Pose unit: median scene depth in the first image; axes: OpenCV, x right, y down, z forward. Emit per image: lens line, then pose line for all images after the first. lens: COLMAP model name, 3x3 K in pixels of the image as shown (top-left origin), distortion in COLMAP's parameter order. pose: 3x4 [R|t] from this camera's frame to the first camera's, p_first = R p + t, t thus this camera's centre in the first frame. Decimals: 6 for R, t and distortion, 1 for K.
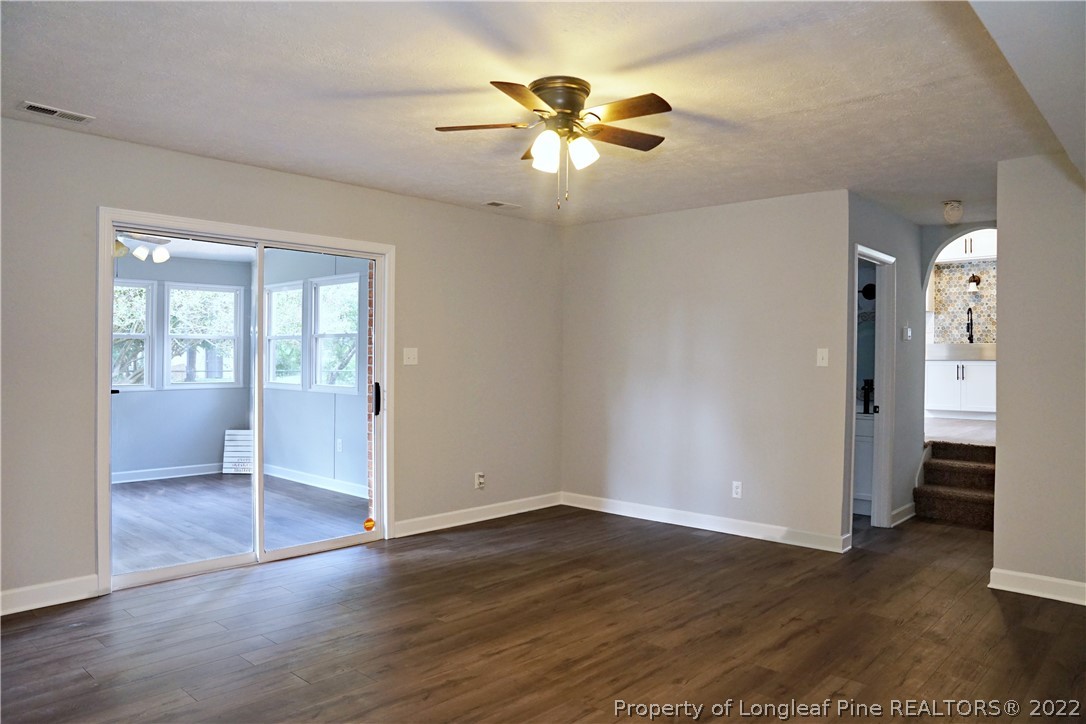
lens RADIAL K [[747.6, 0, 545.3], [0, 747.6, 363.0], [0, 0, 1]] dist [-0.127471, 0.091434]
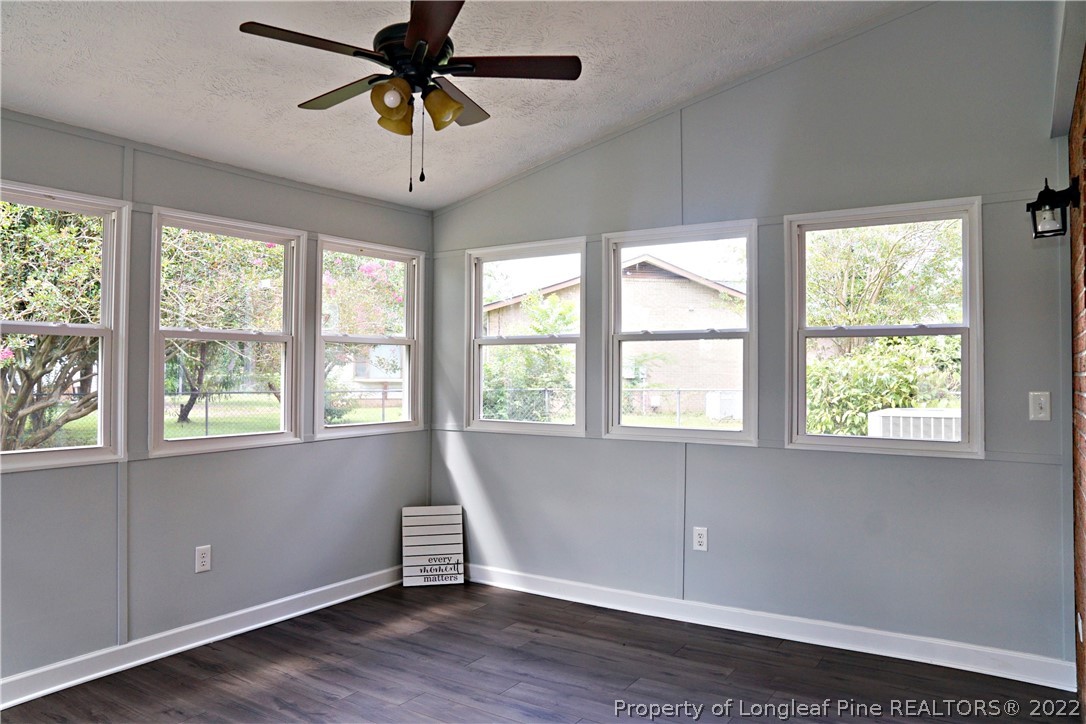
lens RADIAL K [[747.6, 0, 553.1], [0, 747.6, 378.4], [0, 0, 1]] dist [-0.127471, 0.091434]
pose [[0.985266, -0.008432, 0.170821, -0.898789], [0.008189, 0.999964, 0.002132, -0.014898], [-0.170833, -0.000702, 0.985300, 0.908310]]
